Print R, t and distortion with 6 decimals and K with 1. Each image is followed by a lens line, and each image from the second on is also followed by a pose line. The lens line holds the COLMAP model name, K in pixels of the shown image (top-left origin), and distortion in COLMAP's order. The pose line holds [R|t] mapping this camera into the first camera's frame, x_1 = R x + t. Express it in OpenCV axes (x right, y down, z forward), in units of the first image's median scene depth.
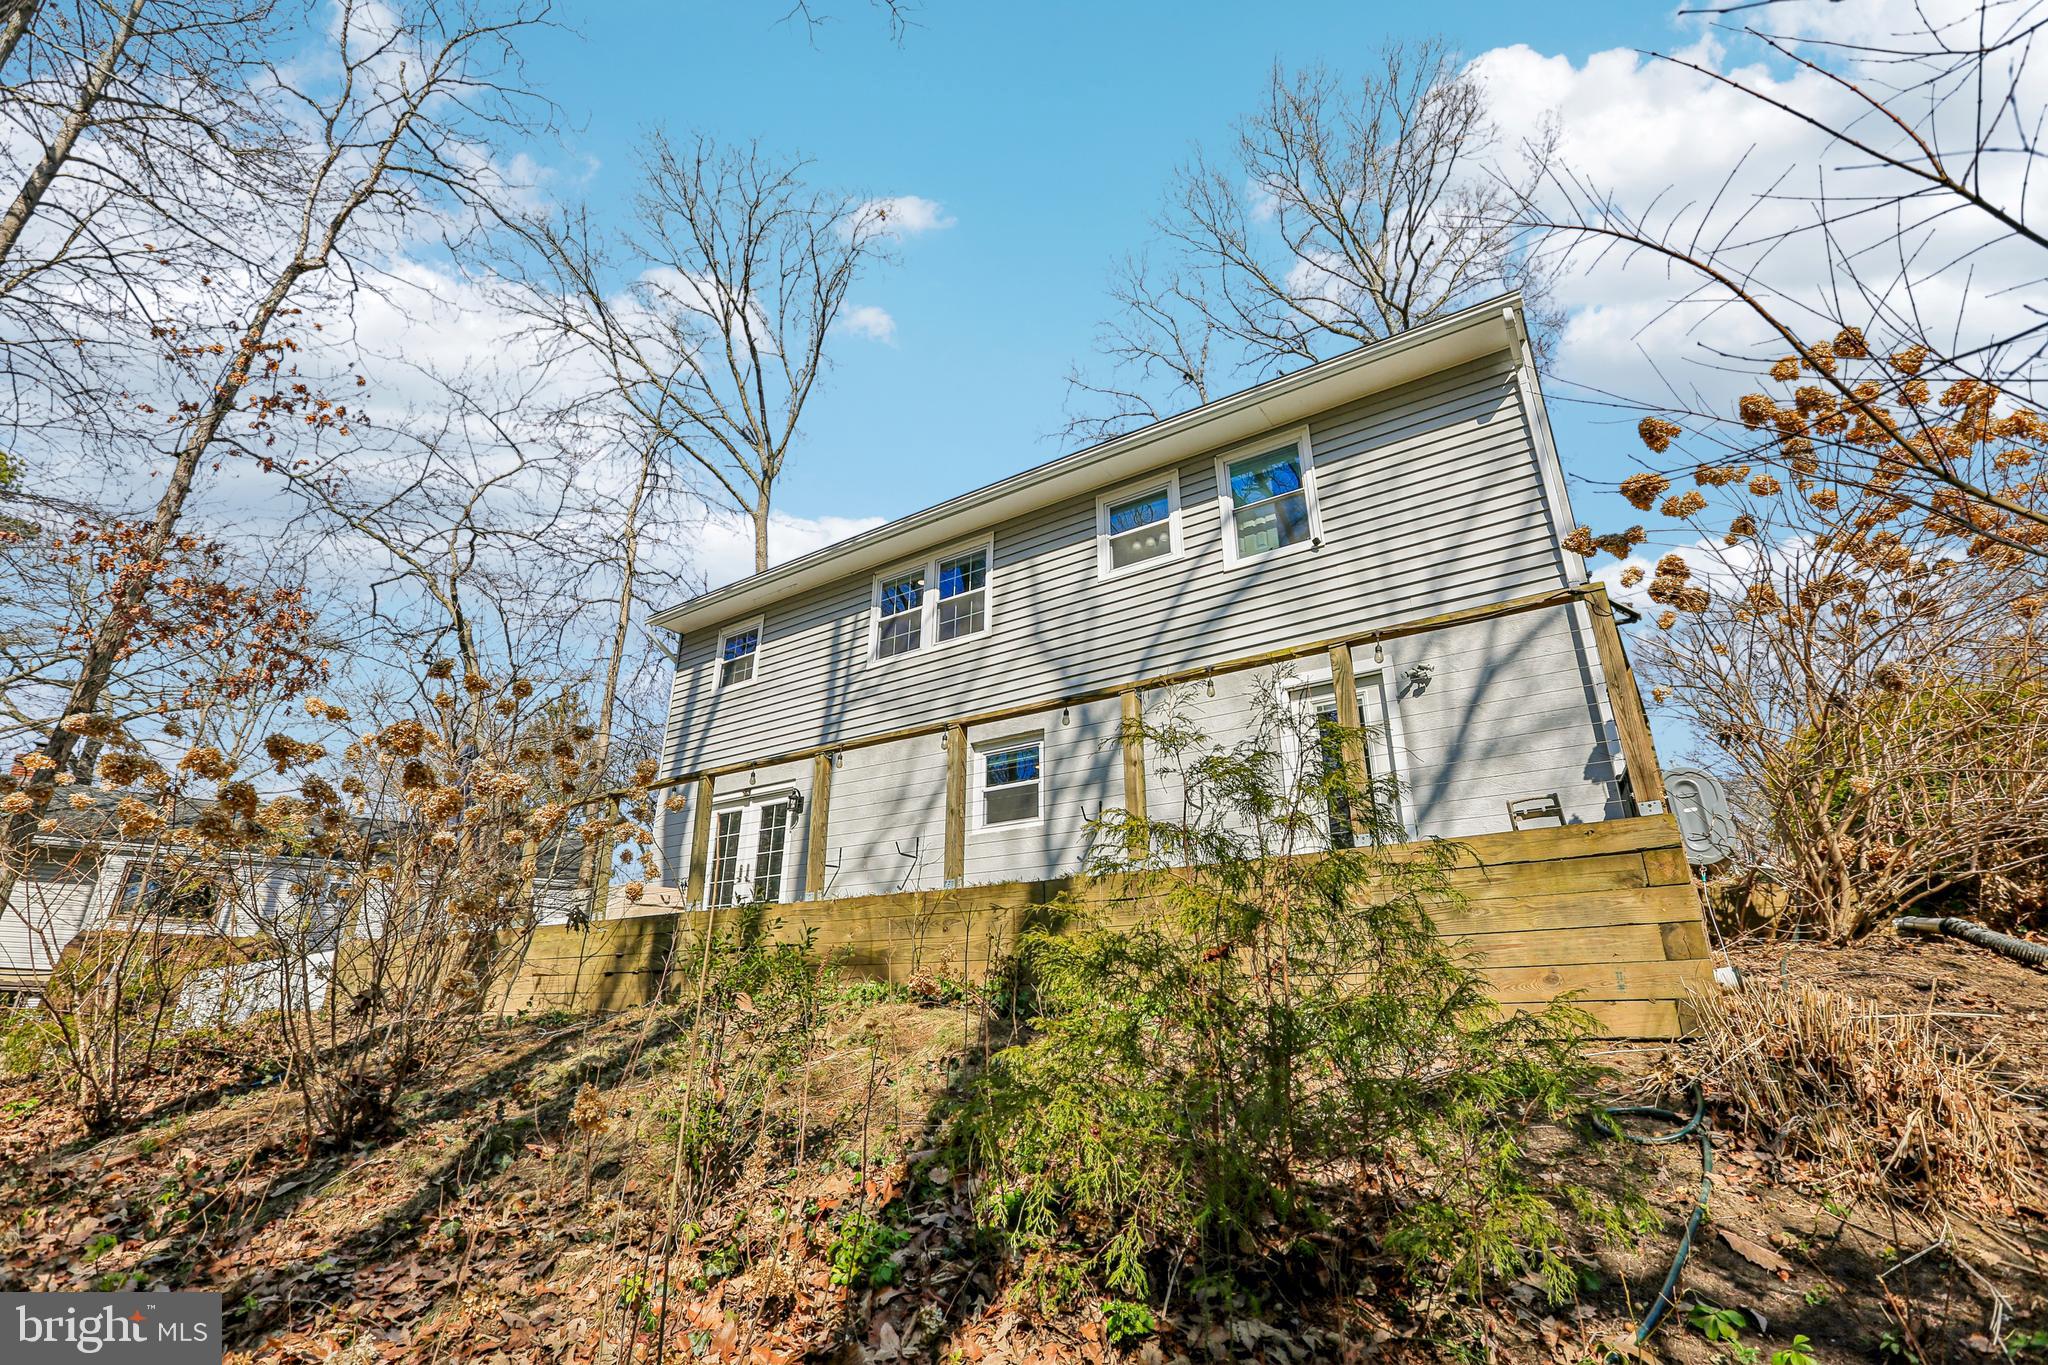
lens RADIAL K [[941.9, 0, 1014.0], [0, 941.9, 674.1], [0, 0, 1]] dist [-0.033846, 0.013043]
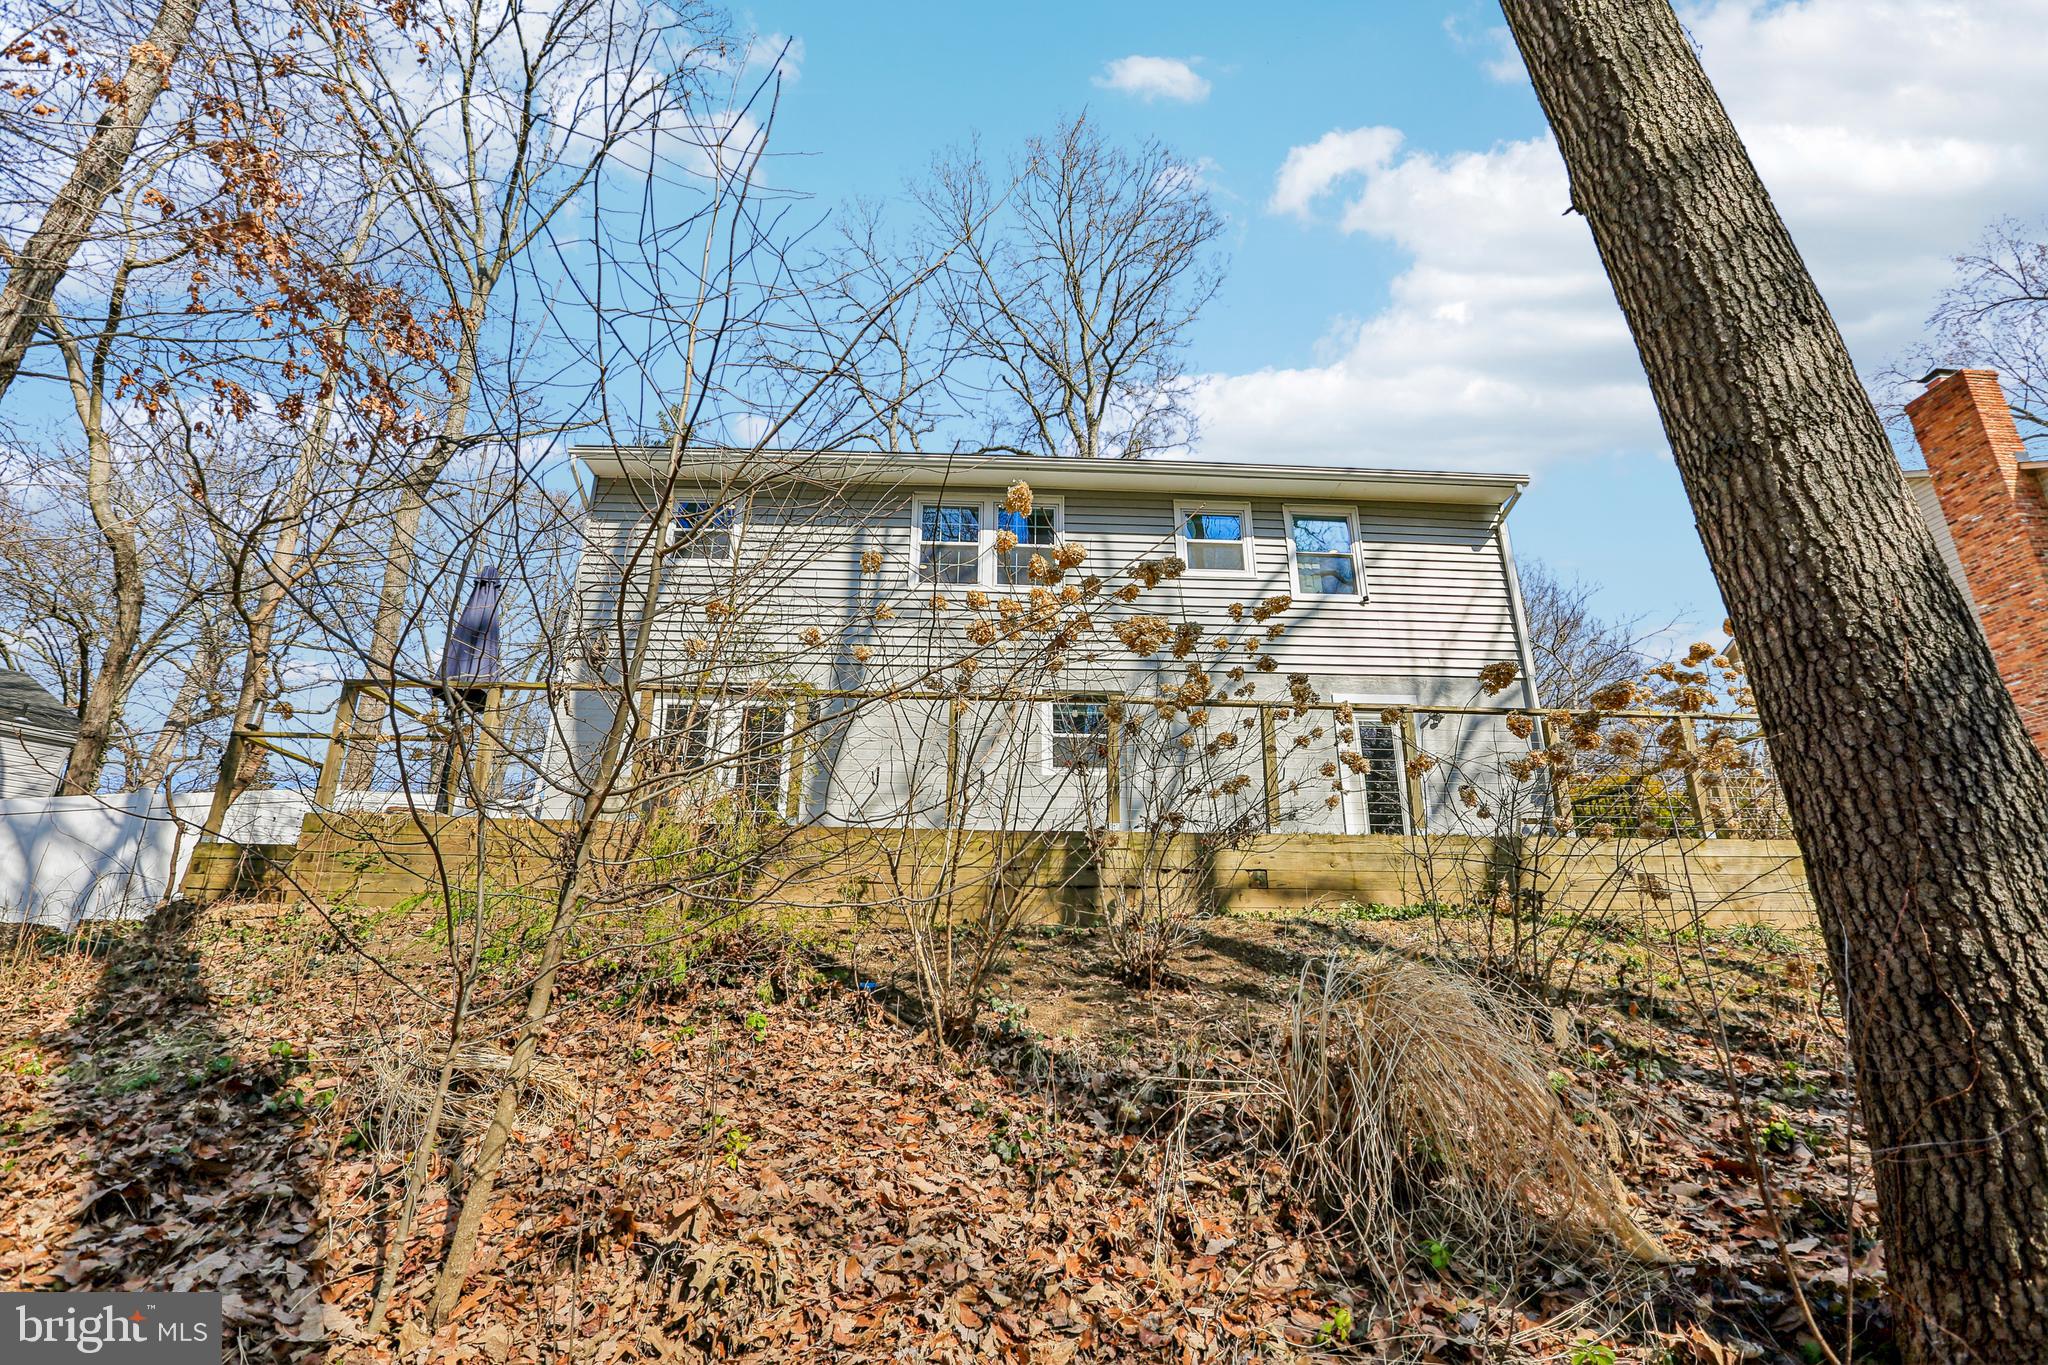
lens RADIAL K [[941.9, 0, 1014.0], [0, 941.9, 674.1], [0, 0, 1]] dist [-0.033846, 0.013043]
pose [[0.798970, 0.194604, 0.569013, -0.699906], [-0.222571, 0.974694, -0.020828, 0.088162], [-0.558667, -0.110005, 0.822065, 0.146934]]
